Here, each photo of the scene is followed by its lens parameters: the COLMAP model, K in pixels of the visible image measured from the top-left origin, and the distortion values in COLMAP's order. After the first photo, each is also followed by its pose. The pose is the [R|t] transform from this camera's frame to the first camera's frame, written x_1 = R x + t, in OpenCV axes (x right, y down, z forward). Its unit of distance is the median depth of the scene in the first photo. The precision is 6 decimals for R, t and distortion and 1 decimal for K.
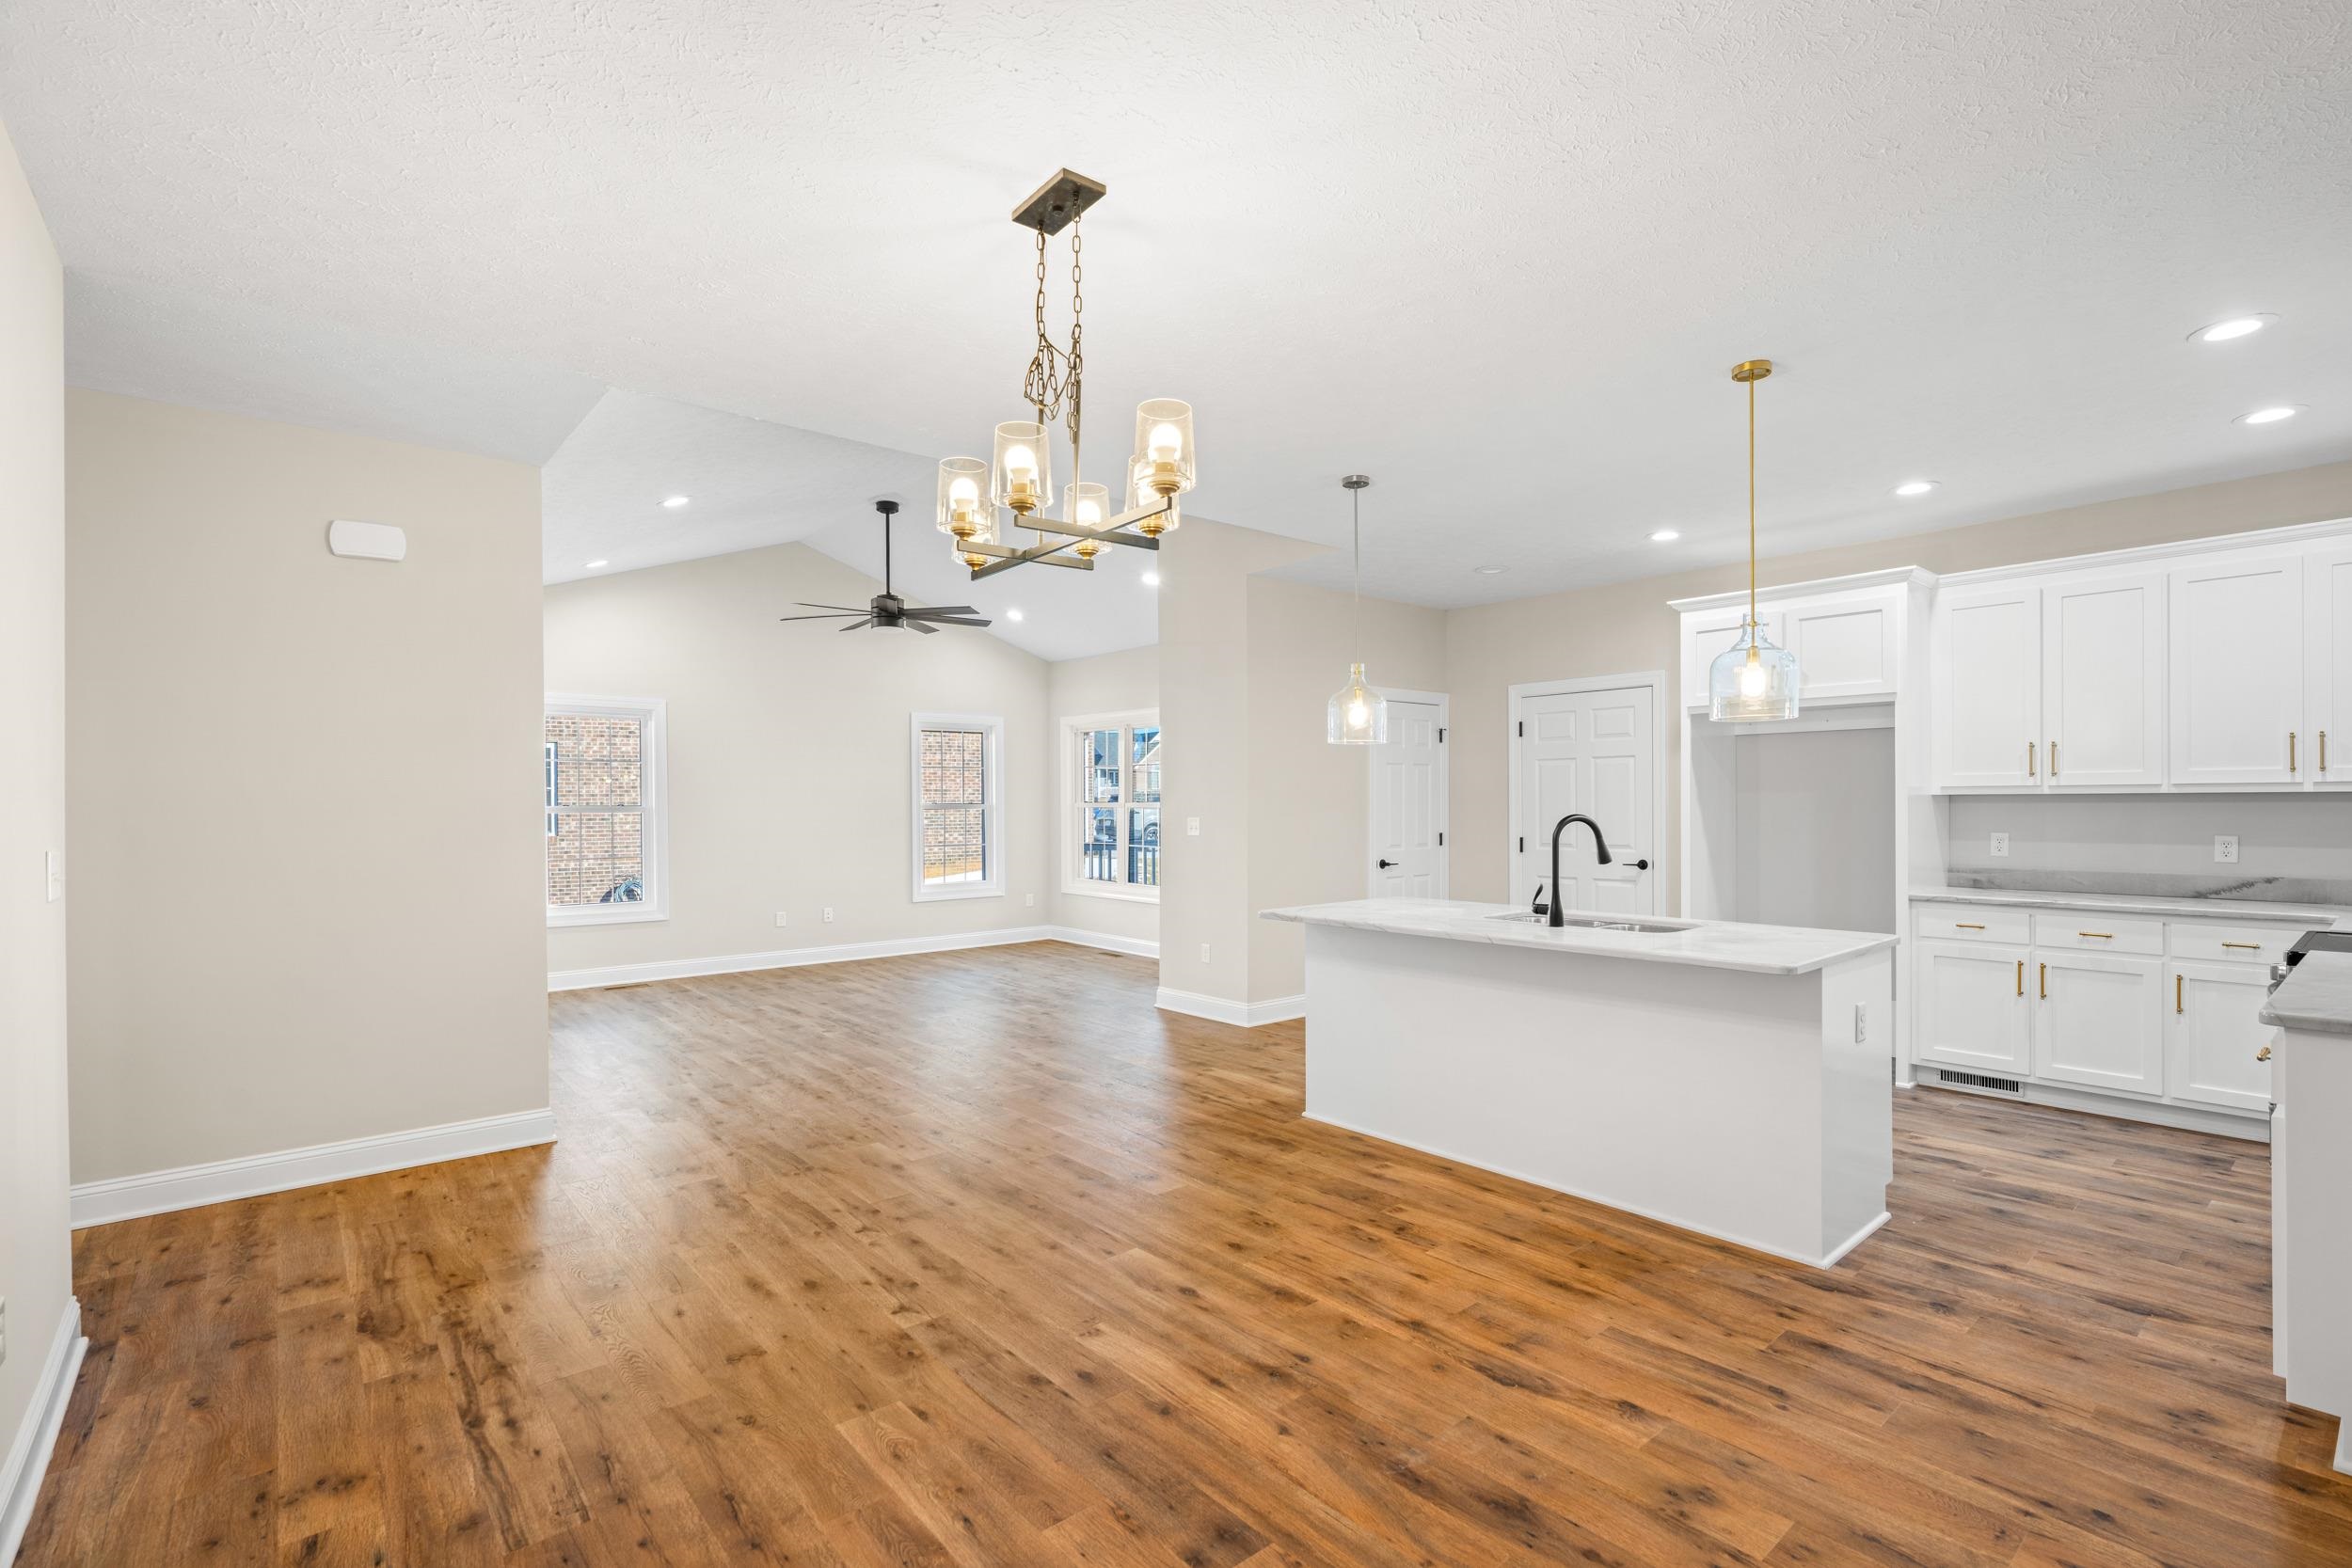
lens RADIAL K [[1062.0, 0, 1194.5], [0, 1062.0, 805.5], [0, 0, 1]] dist [-0.000202, 0.001995]
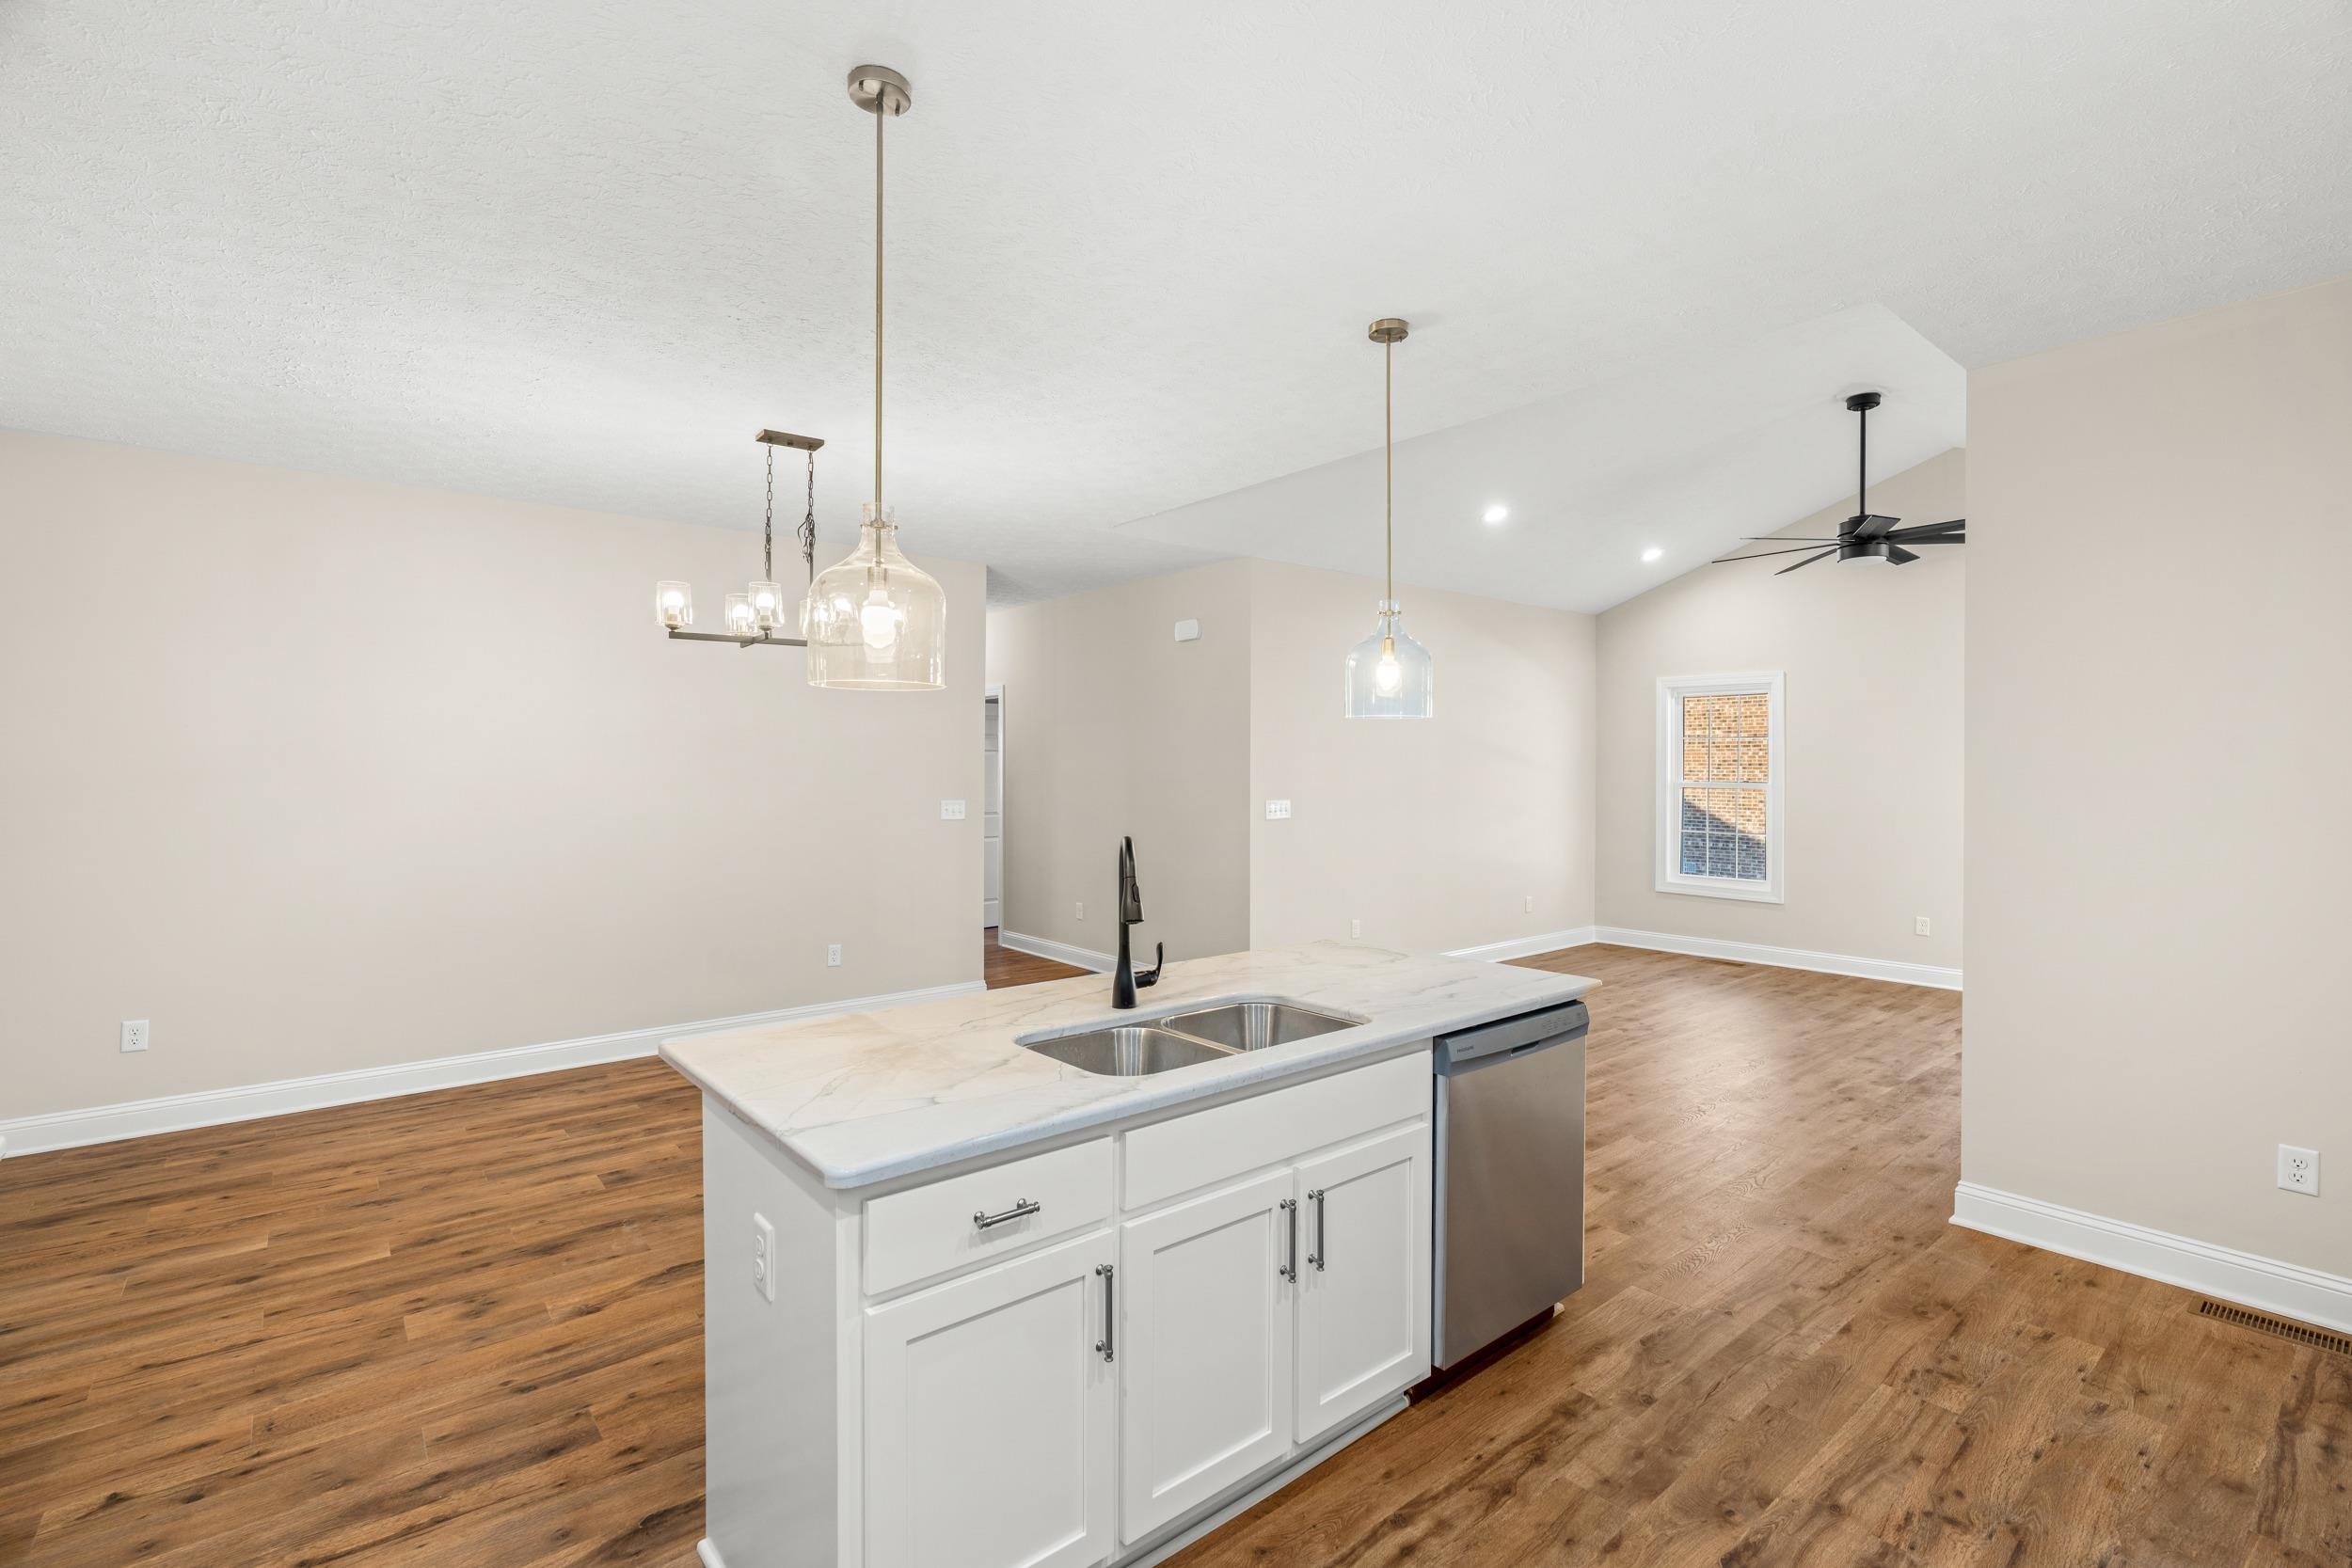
lens RADIAL K [[1062.0, 0, 1174.7], [0, 1062.0, 770.6], [0, 0, 1]] dist [-0.000202, 0.001995]
pose [[-0.019101, 0.008102, -0.999785, 1.179647], [-0.004815, 0.999955, 0.008196, -0.041799], [0.999806, 0.004971, -0.019061, 1.245171]]
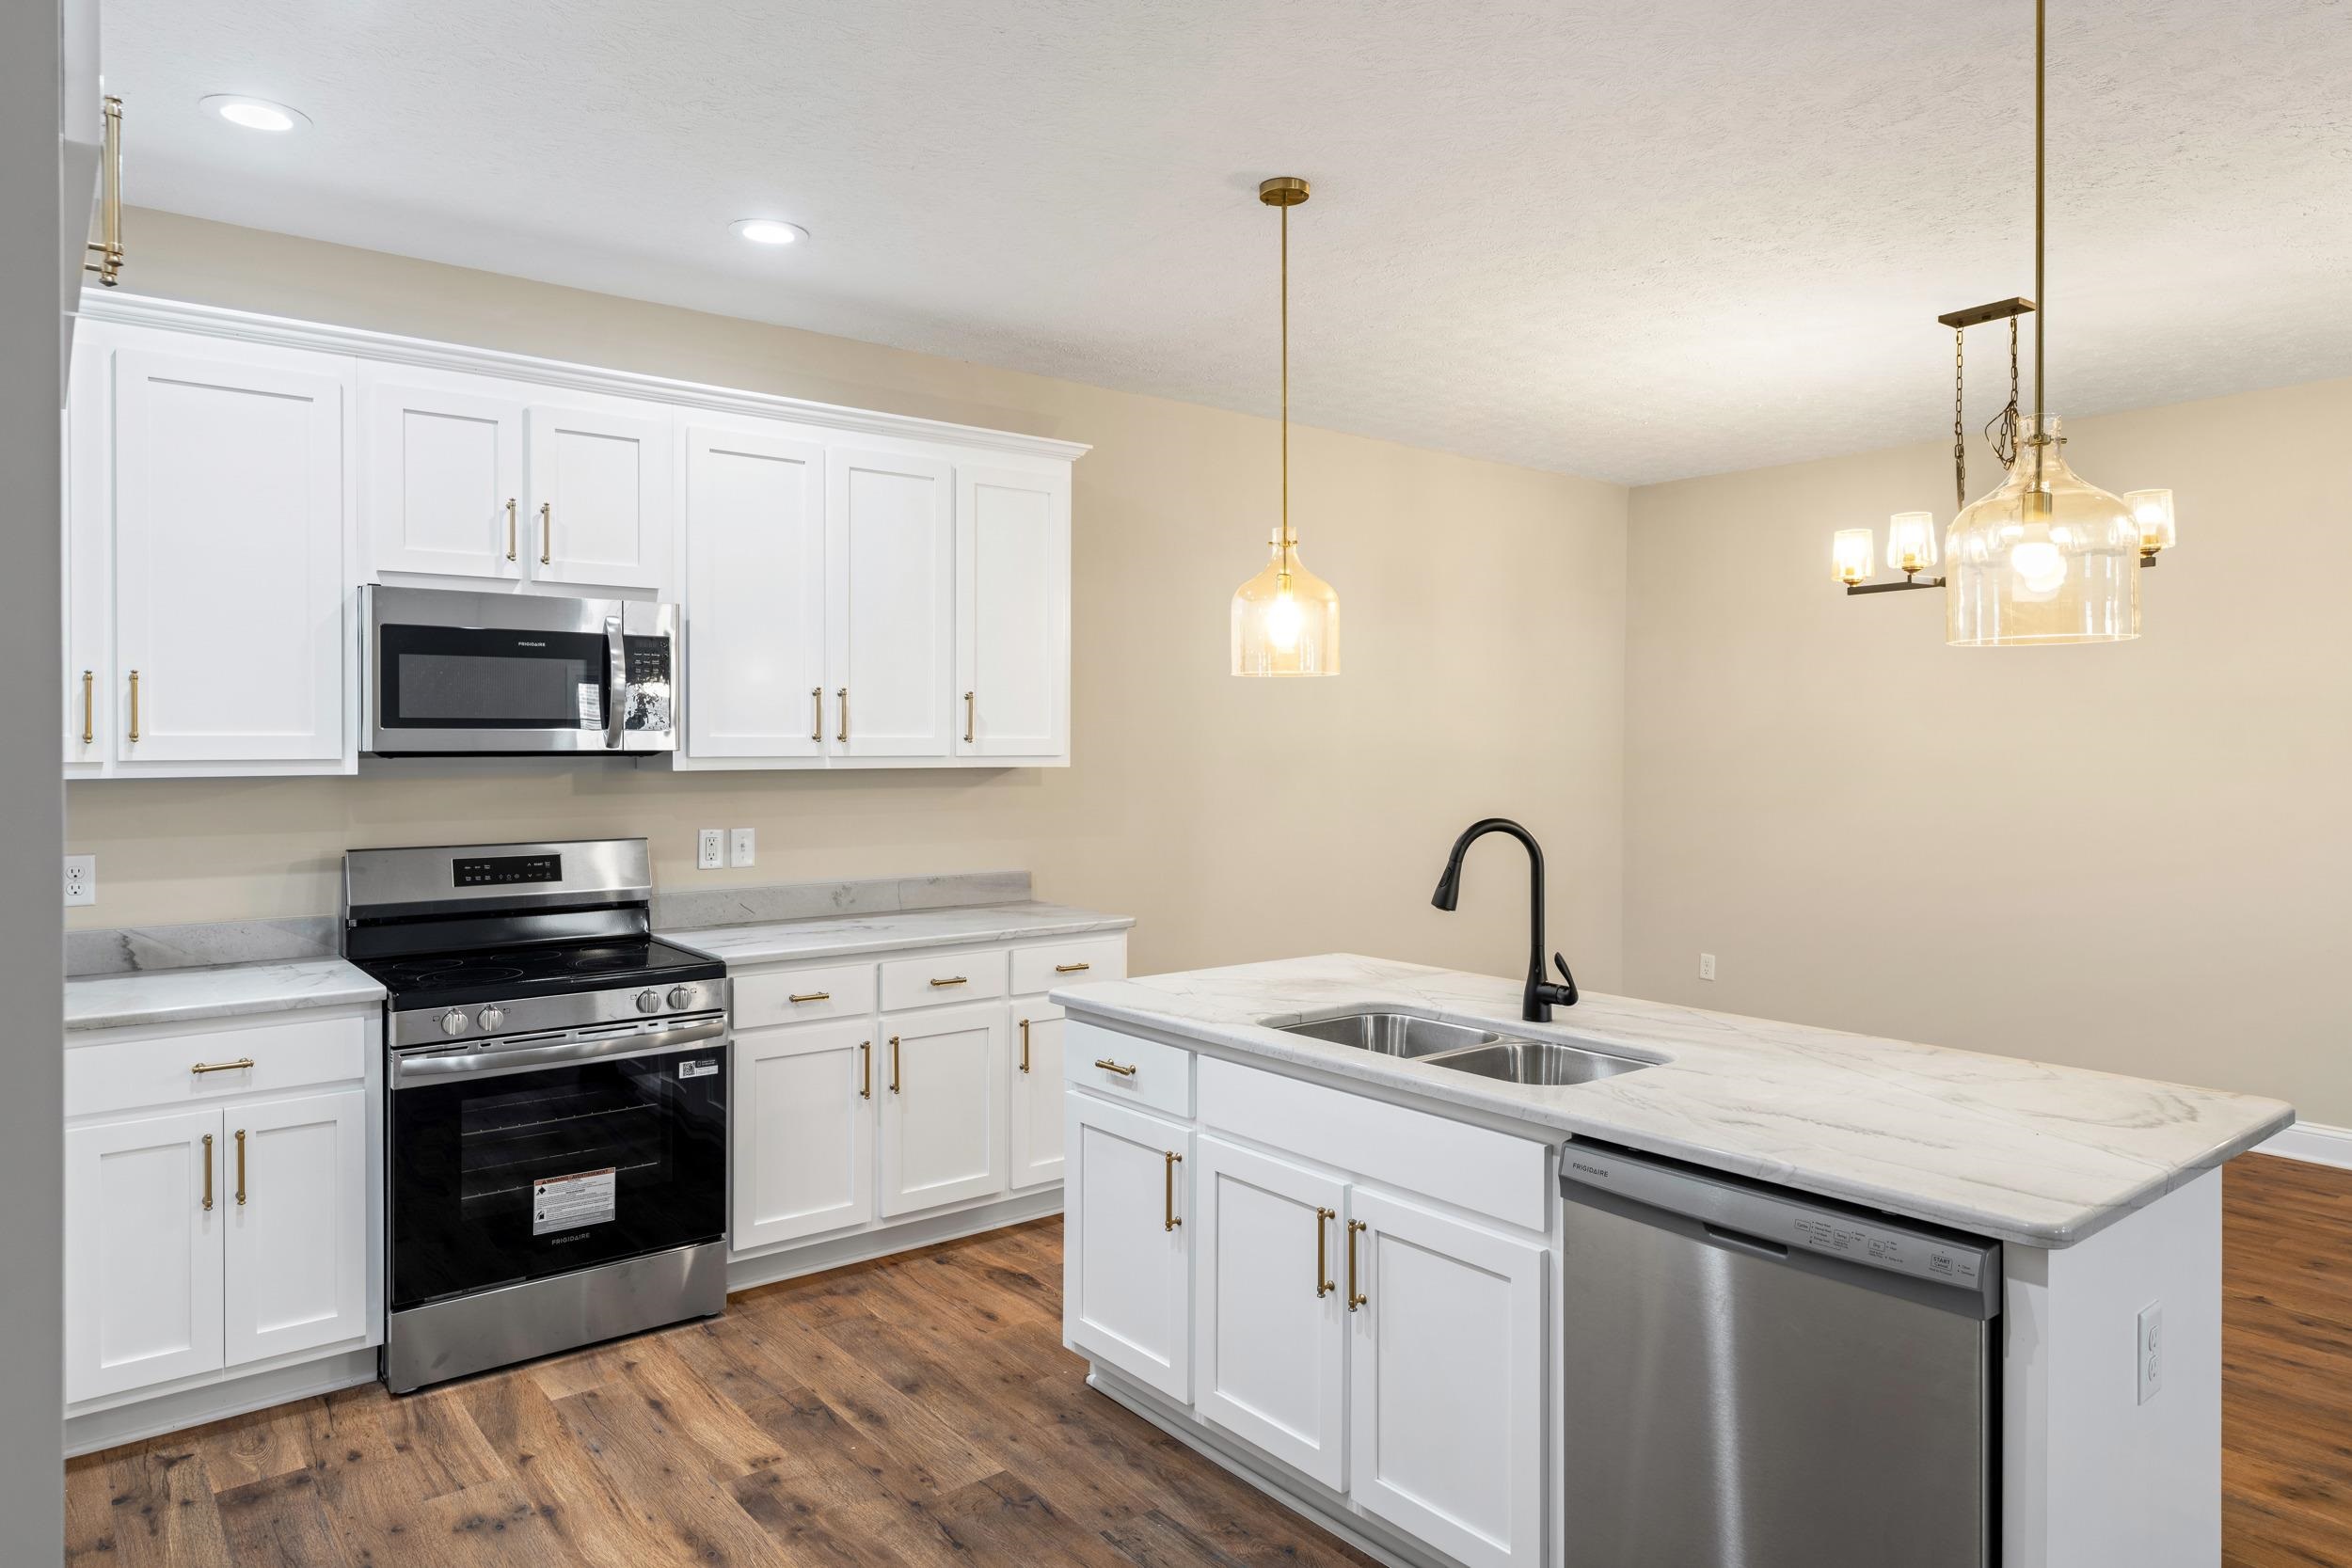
lens RADIAL K [[1460.2, 0, 1201.0], [0, 1460.2, 747.6], [0, 0, 1]] dist [-0.005051, 0.004565]
pose [[-0.999751, 0.004706, 0.021794, 0.595822], [0.004818, 0.999976, 0.005066, -0.039221], [-0.021770, 0.005170, -0.999750, 2.110629]]
